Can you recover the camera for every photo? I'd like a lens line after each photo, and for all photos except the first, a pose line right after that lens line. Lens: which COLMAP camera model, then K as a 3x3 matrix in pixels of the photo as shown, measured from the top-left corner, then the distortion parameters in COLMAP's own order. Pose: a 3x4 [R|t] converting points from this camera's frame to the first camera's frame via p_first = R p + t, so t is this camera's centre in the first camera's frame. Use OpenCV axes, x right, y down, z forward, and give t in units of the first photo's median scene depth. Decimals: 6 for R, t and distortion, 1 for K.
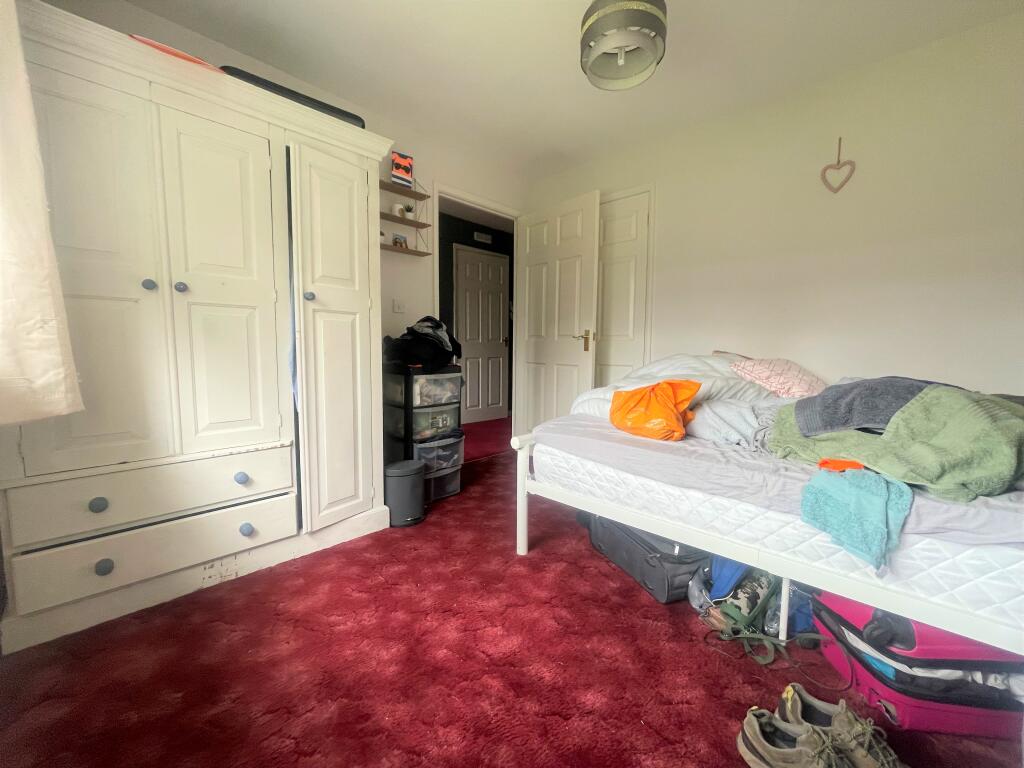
lens RADIAL K [[415.0, 0, 512.0], [0, 415.0, 384.0], [0, 0, 1]] dist [-0.000303, -0.000102]
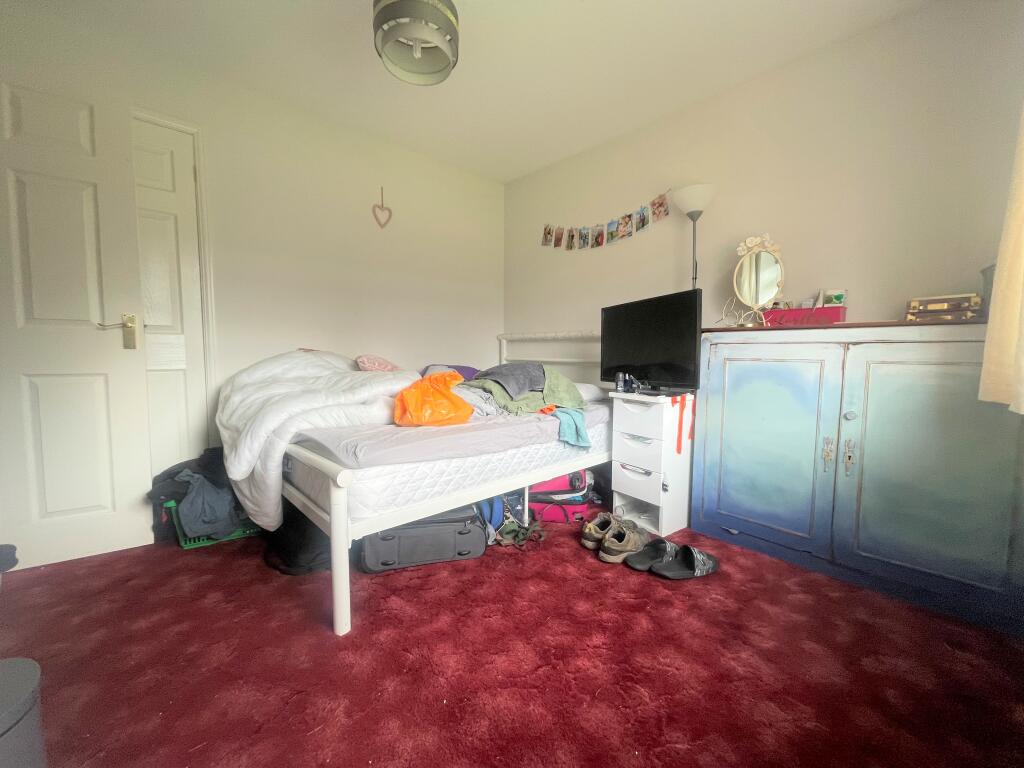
lens RADIAL K [[415.0, 0, 512.0], [0, 415.0, 384.0], [0, 0, 1]] dist [-0.000303, -0.000102]
pose [[0.052705, -0.084595, 0.995021, -0.733622], [0.087403, 0.992972, 0.079791, -0.051440], [-0.994778, 0.082763, 0.059728, 0.736468]]
